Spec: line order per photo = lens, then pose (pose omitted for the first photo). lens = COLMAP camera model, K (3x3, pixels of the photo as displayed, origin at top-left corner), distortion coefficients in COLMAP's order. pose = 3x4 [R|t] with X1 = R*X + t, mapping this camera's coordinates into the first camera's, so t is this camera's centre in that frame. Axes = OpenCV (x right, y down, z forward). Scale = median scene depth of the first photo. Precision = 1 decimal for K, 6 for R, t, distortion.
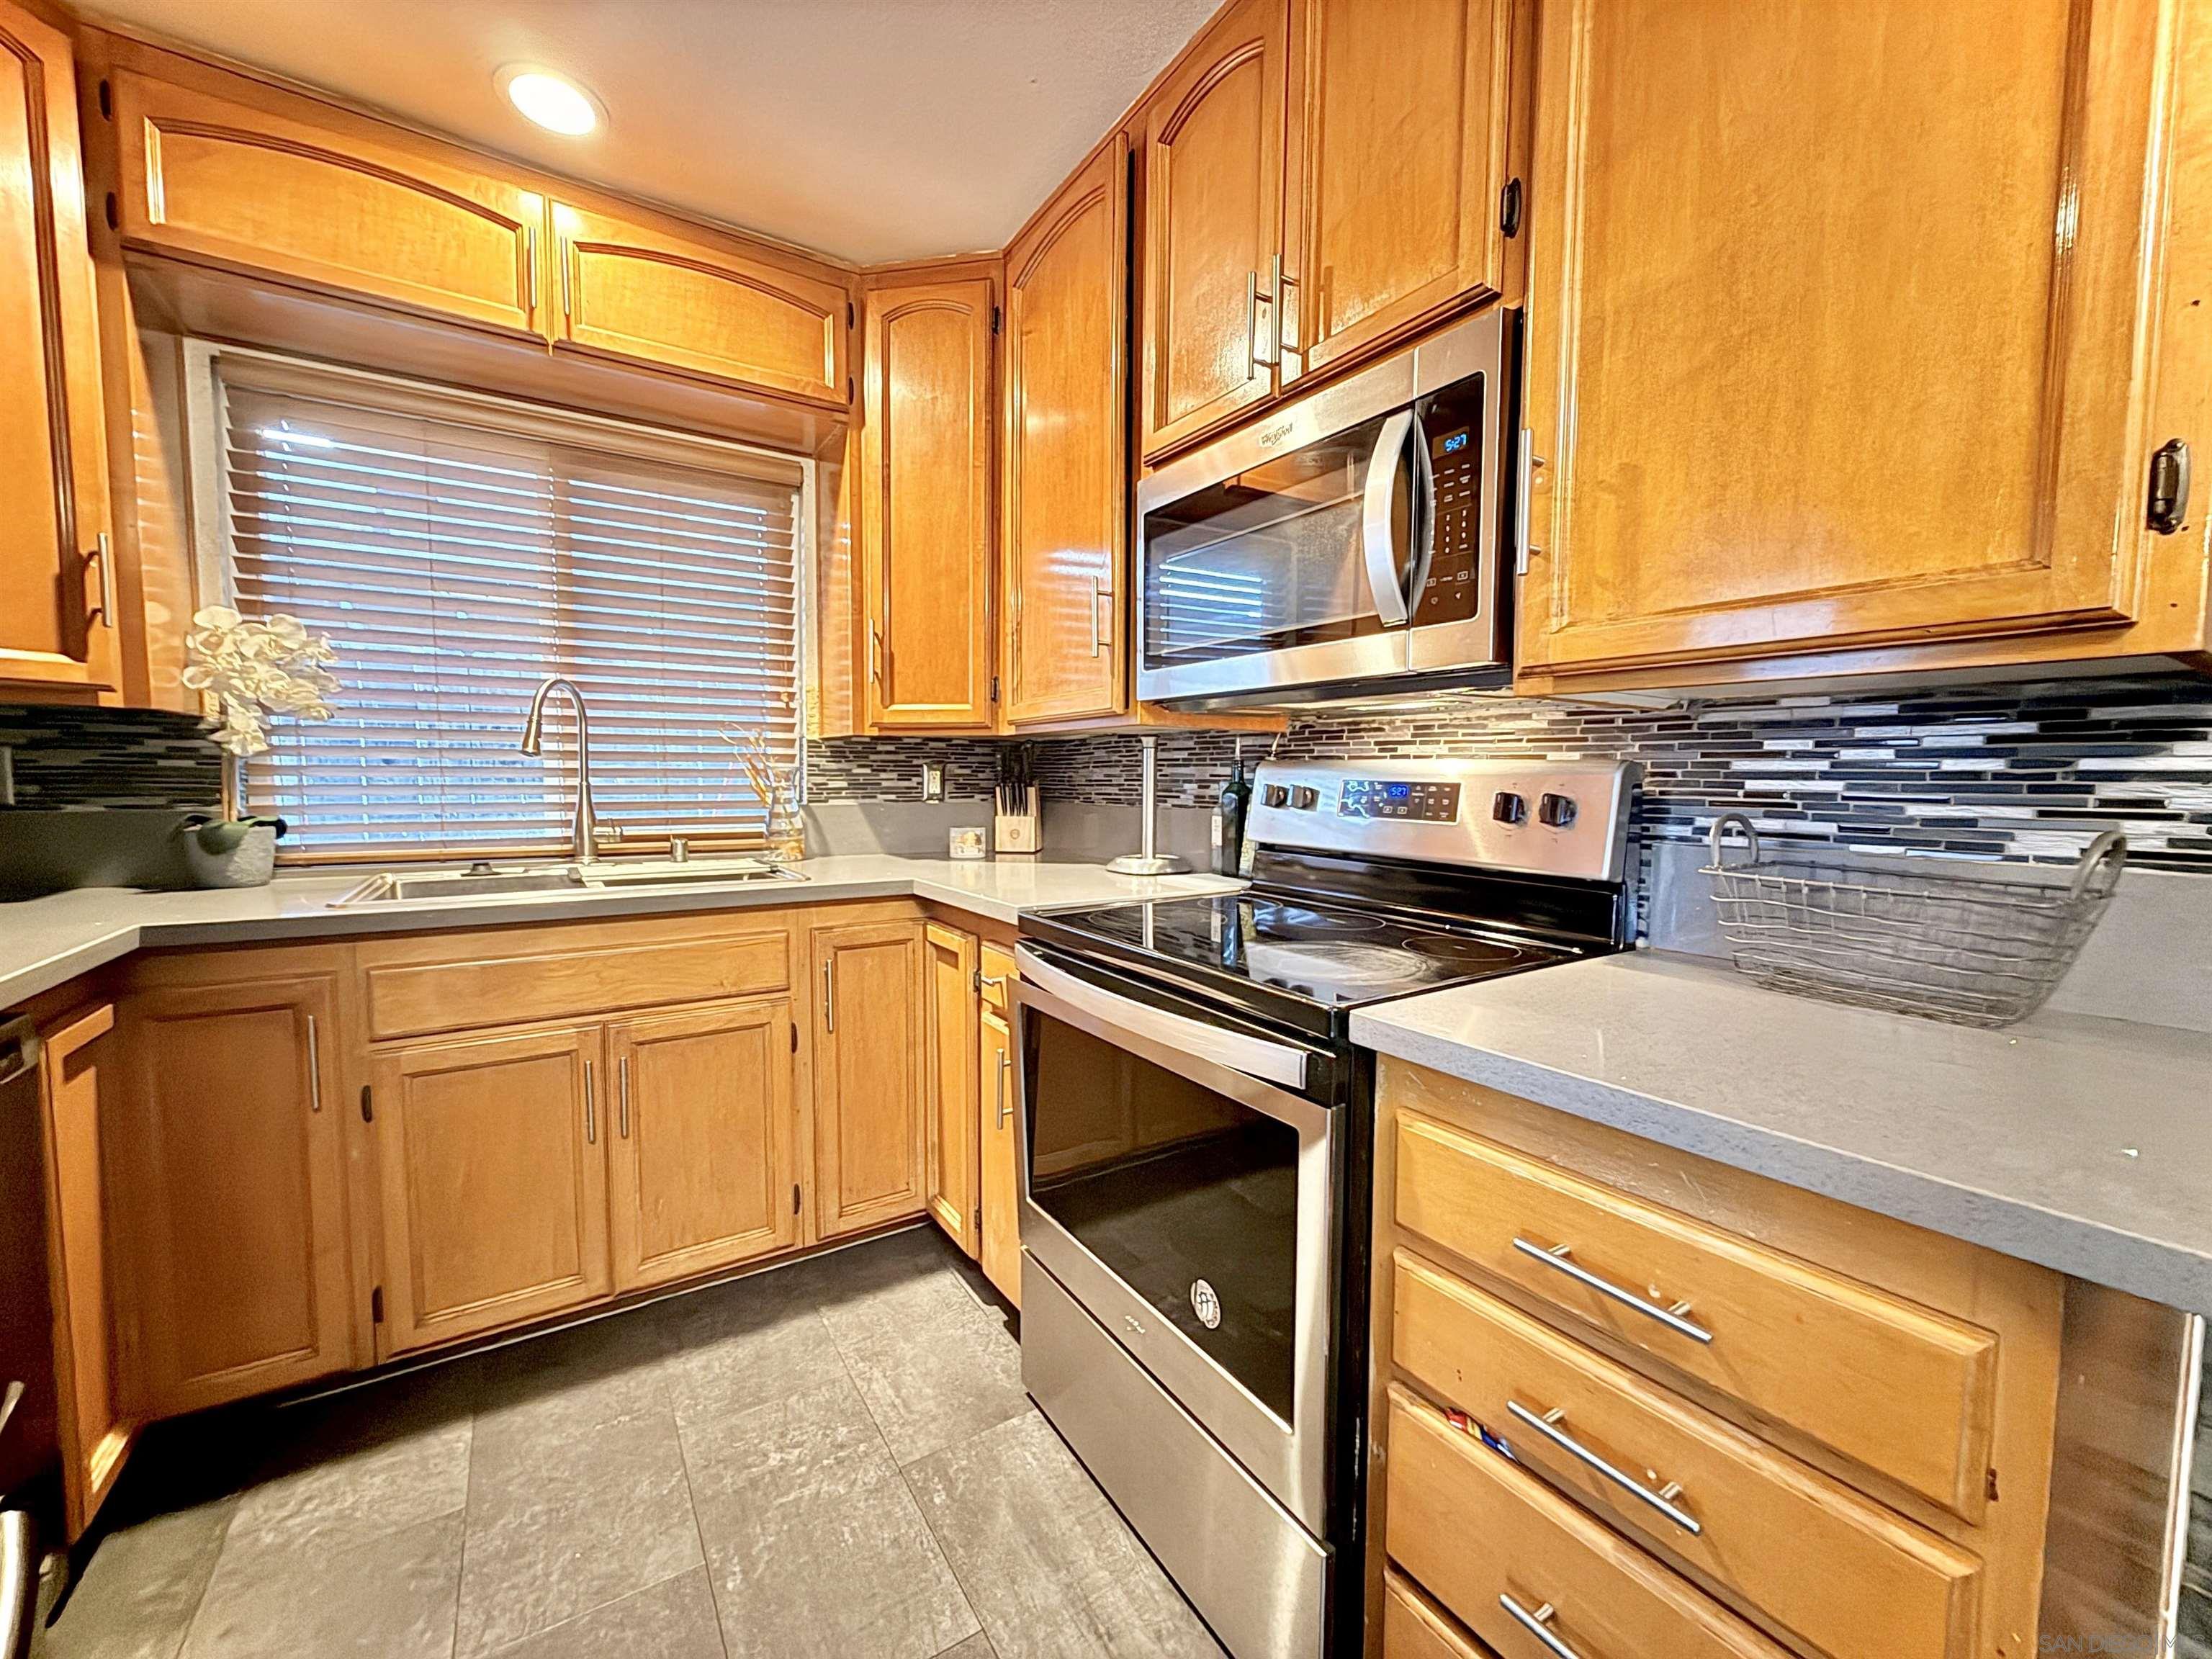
lens RADIAL K [[878.0, 0, 1089.7], [0, 878.0, 828.2], [0, 0, 1]] dist [0.002851, -0.001438]
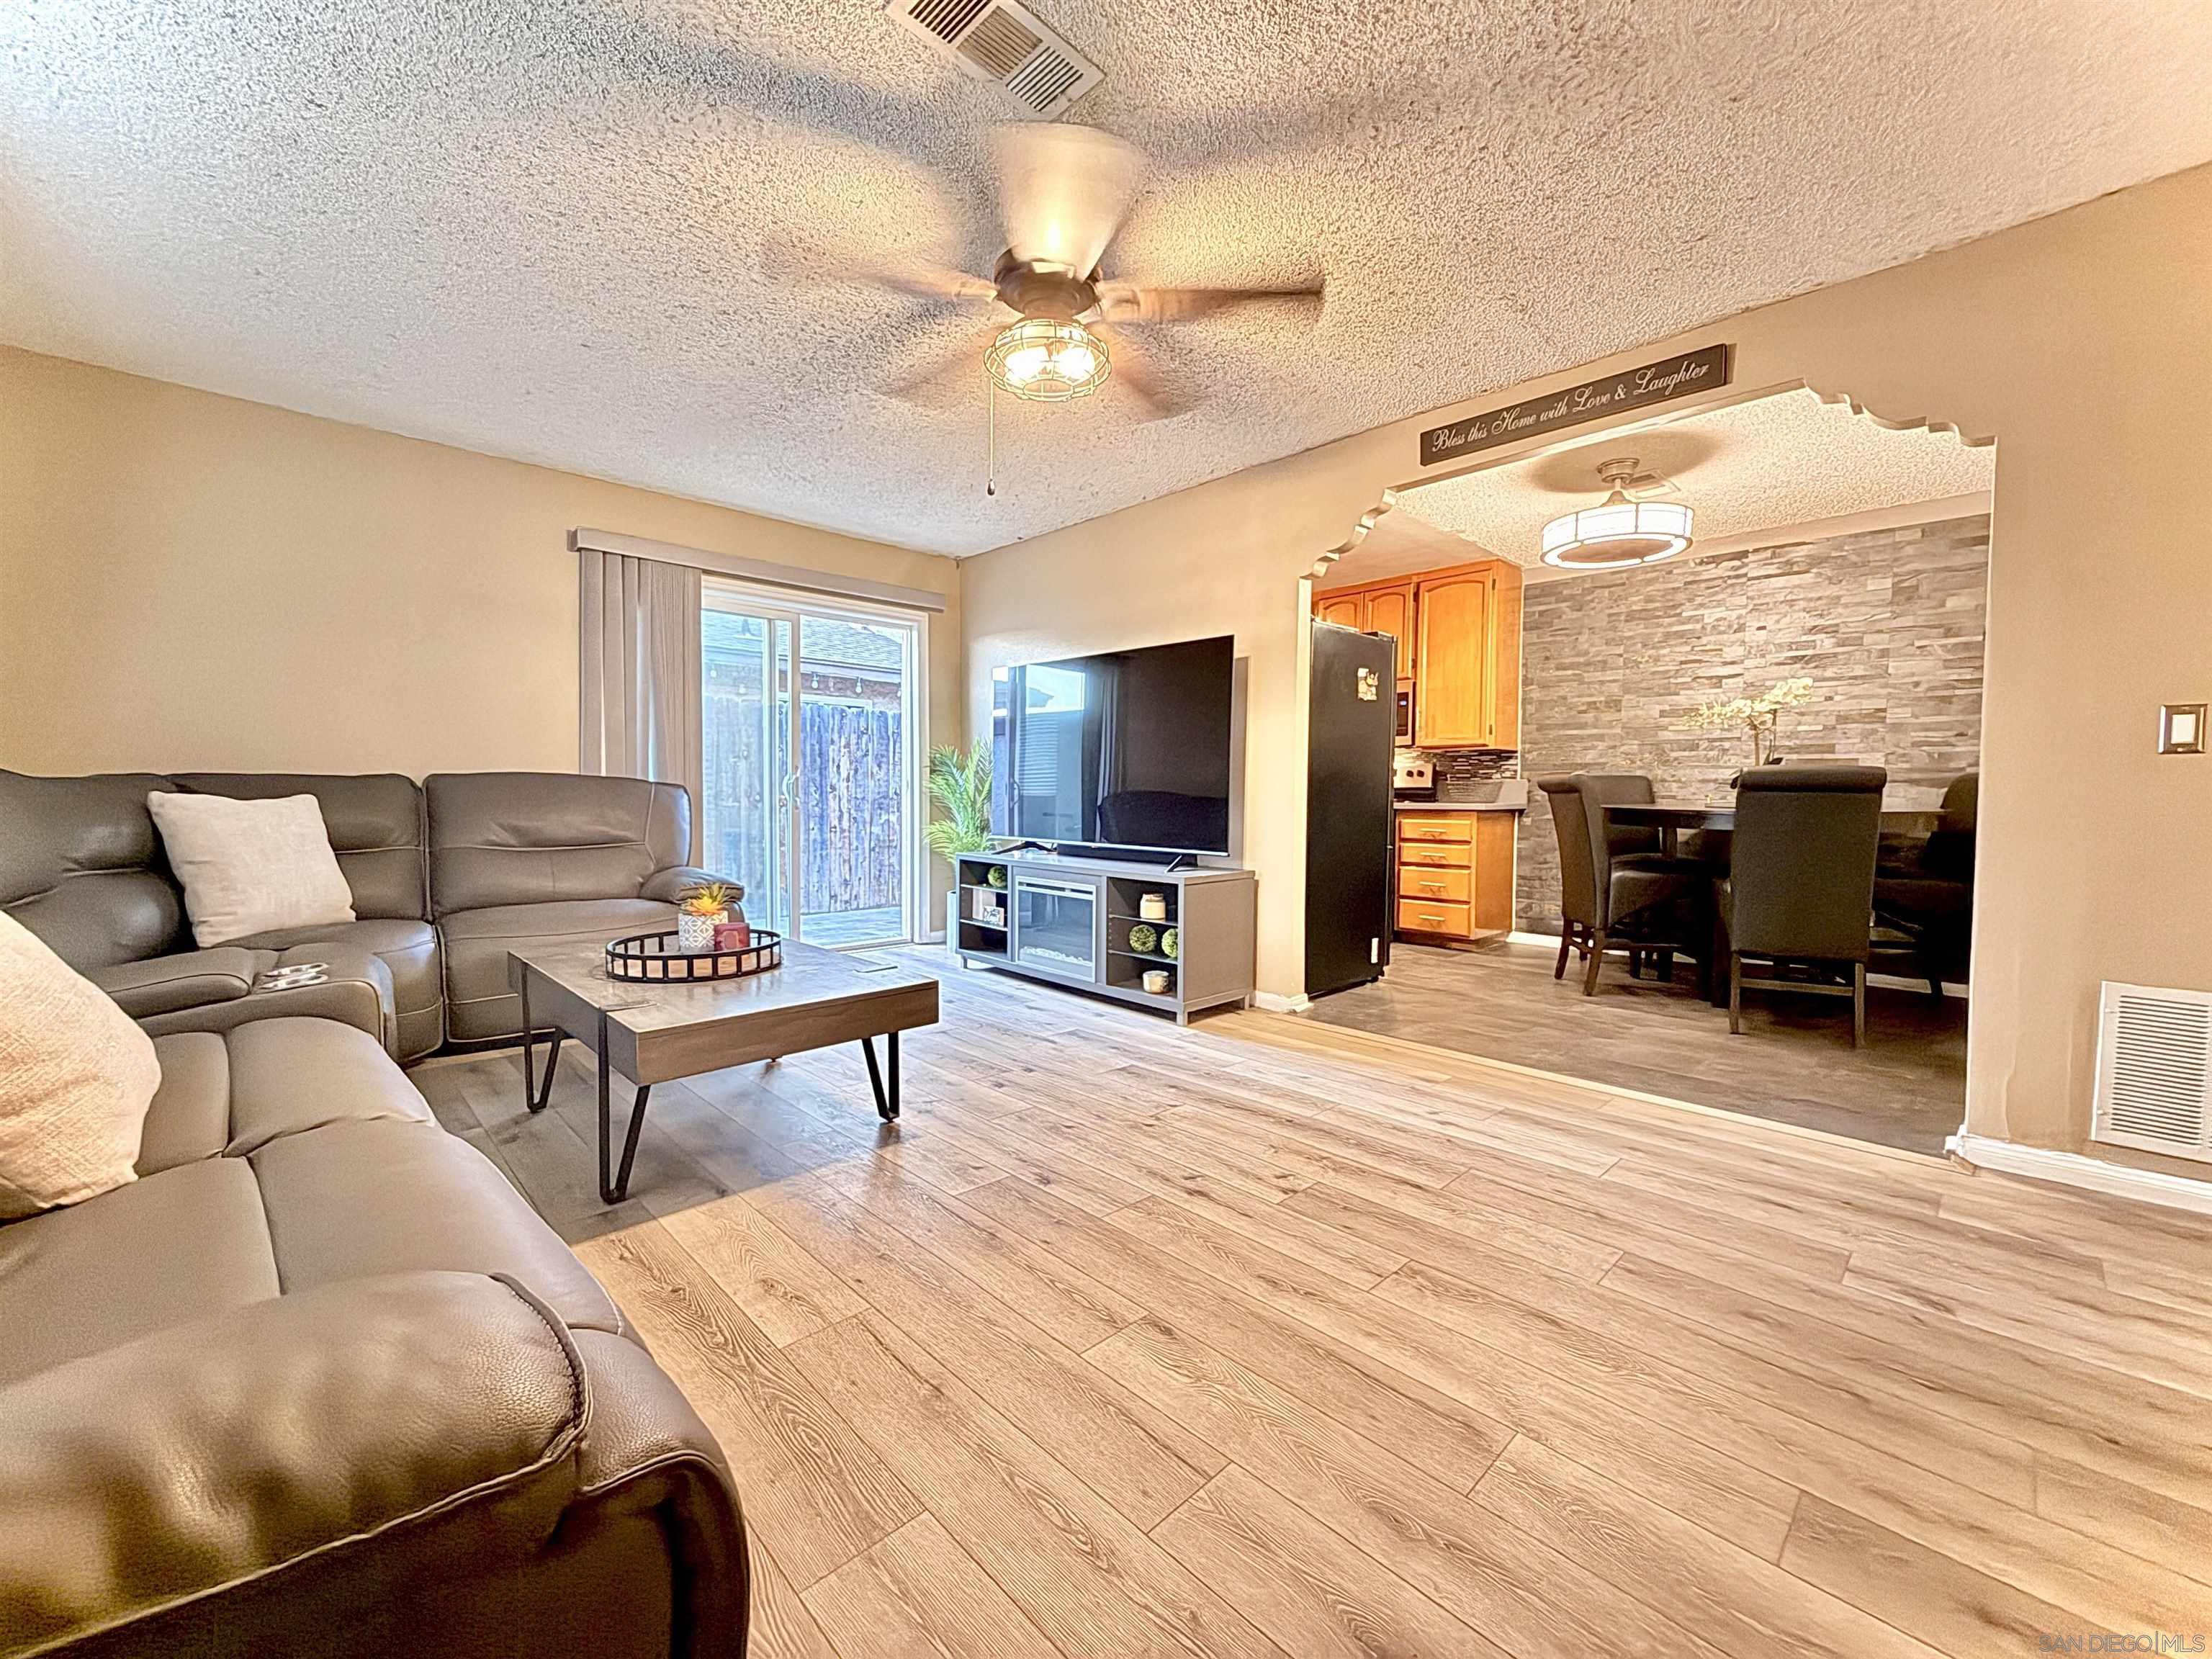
lens RADIAL K [[878.0, 0, 1105.0], [0, 878.0, 827.7], [0, 0, 1]] dist [0.002851, -0.001438]
pose [[0.979502, -0.006292, 0.201335, -1.486381], [0.011008, 0.999690, -0.022311, 0.255558], [-0.201132, 0.024070, 0.979268, -2.337526]]
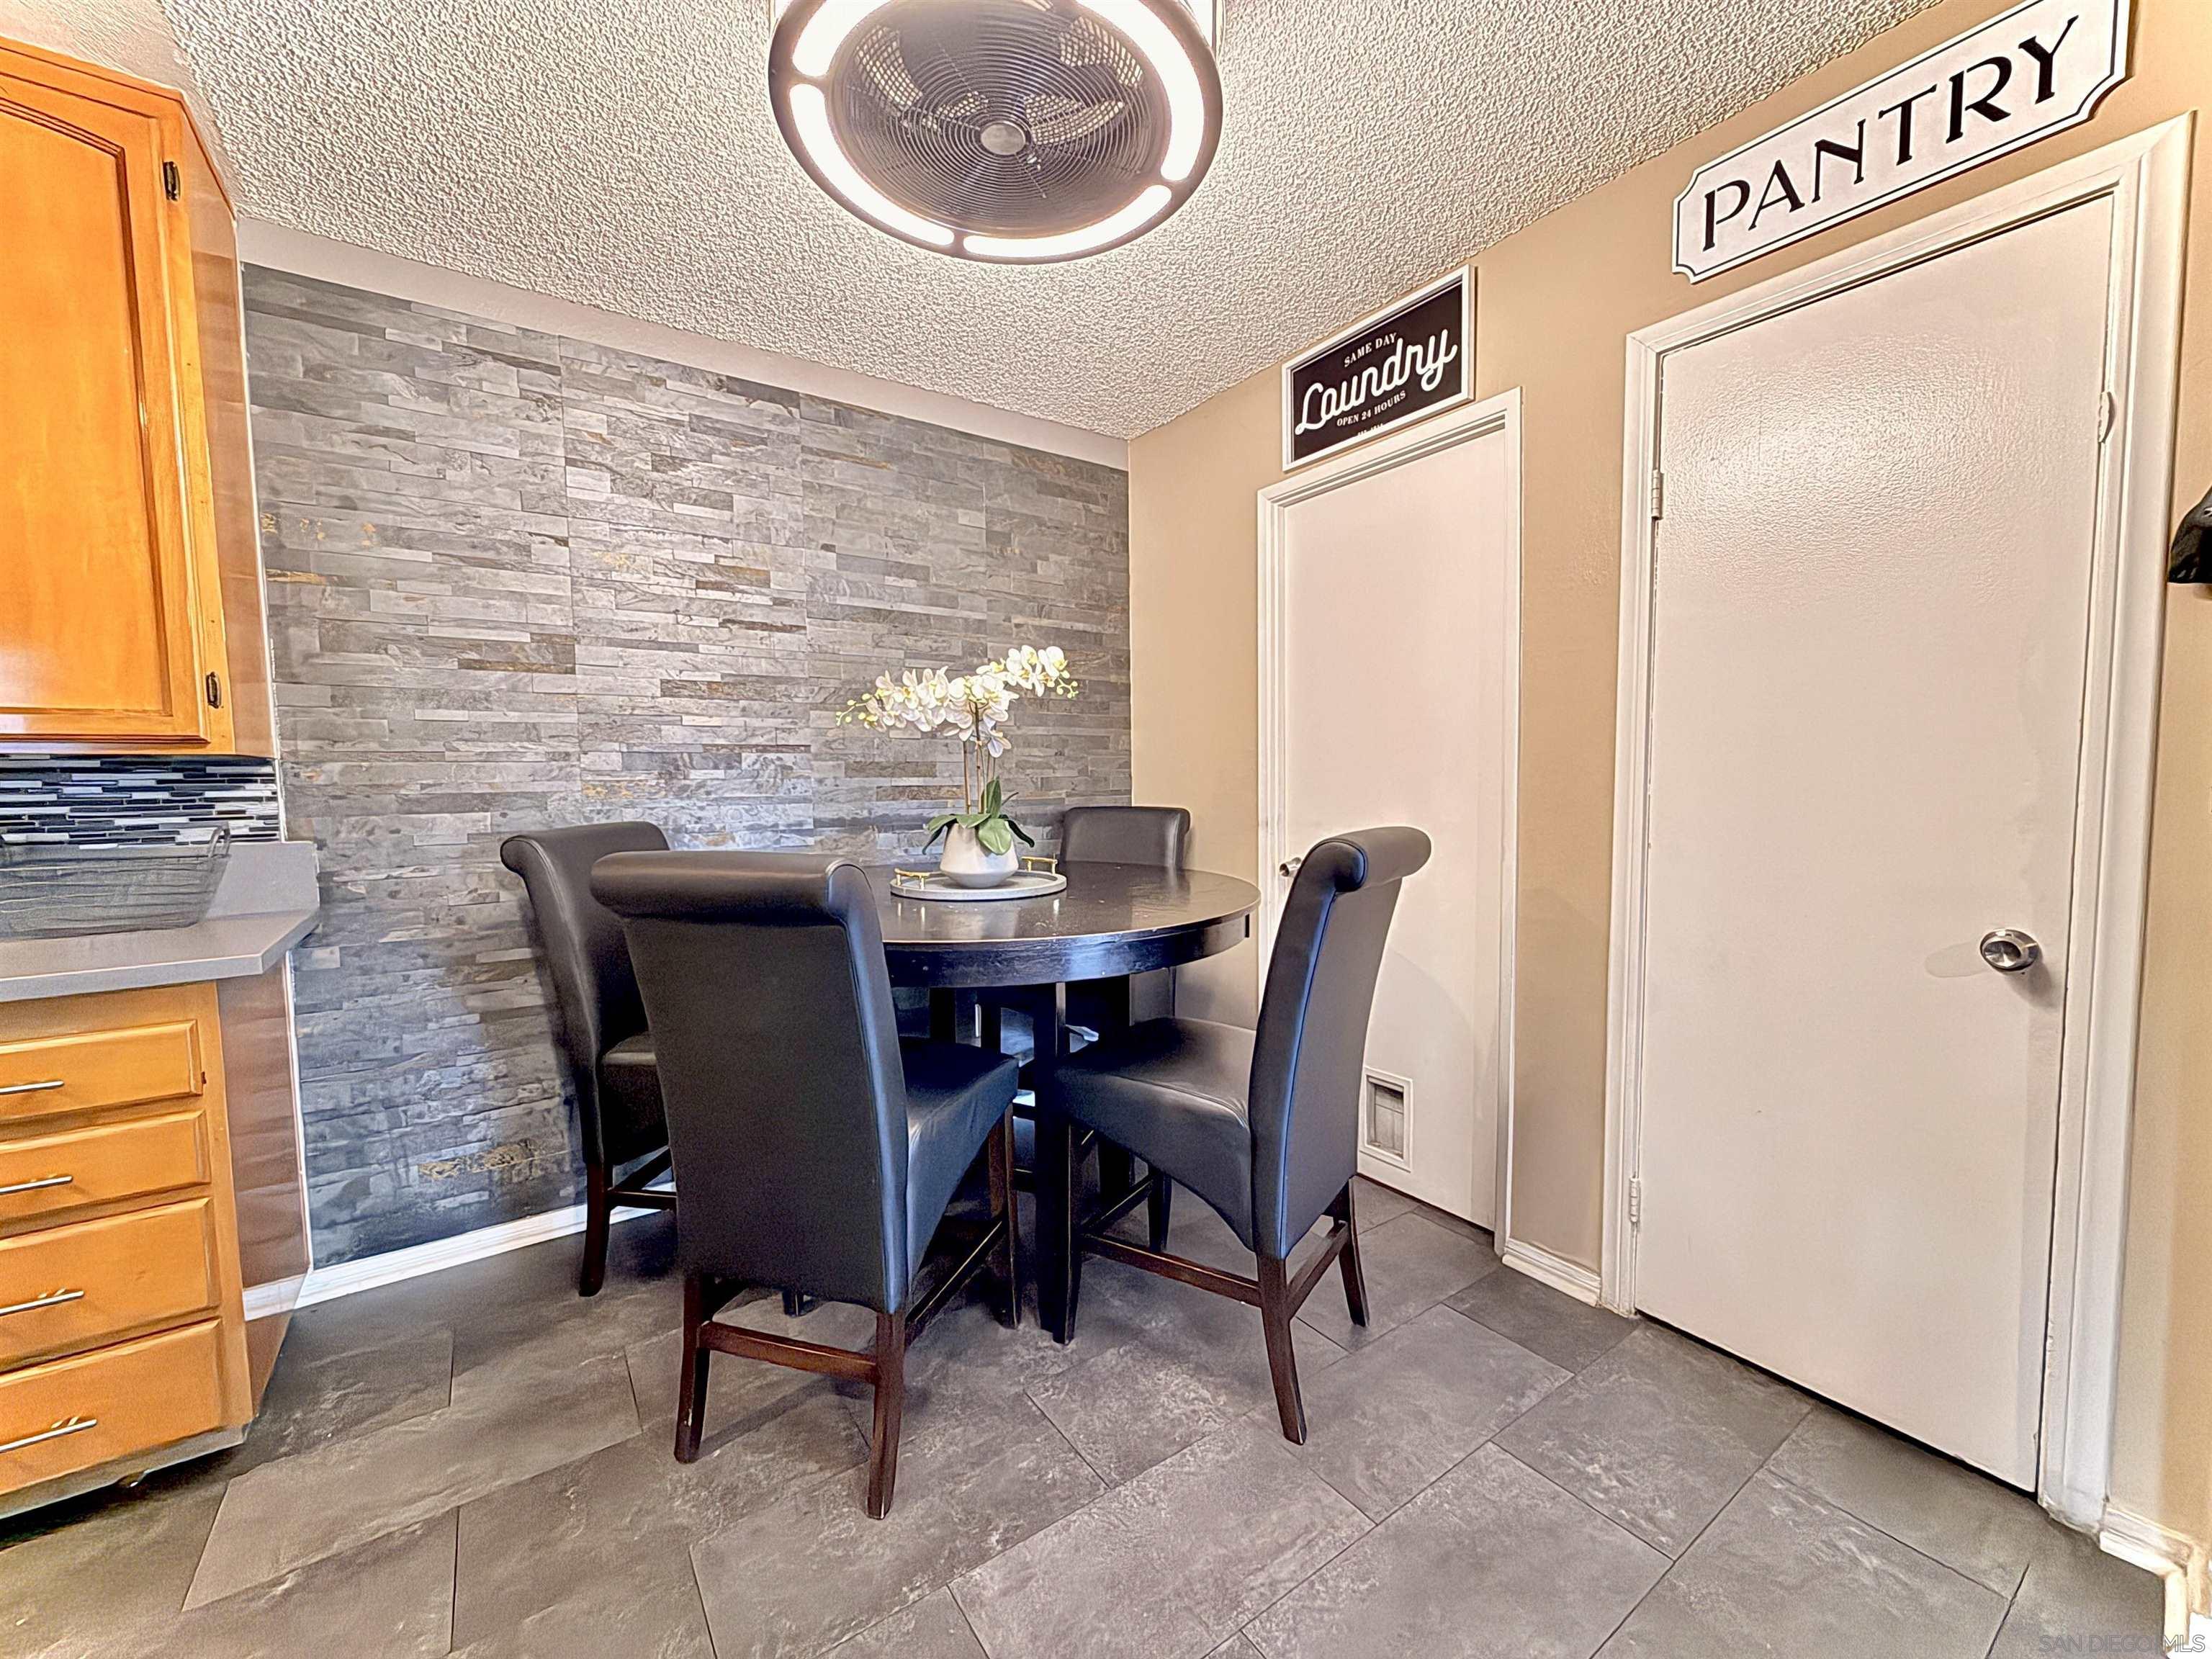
lens RADIAL K [[878.0, 0, 1105.1], [0, 878.0, 834.3], [0, 0, 1]] dist [0.002851, -0.001438]
pose [[-0.042748, -0.073113, 0.996407, -0.509623], [0.075823, 0.994205, 0.076205, 0.011014], [-0.996205, 0.078808, -0.036956, -0.506604]]
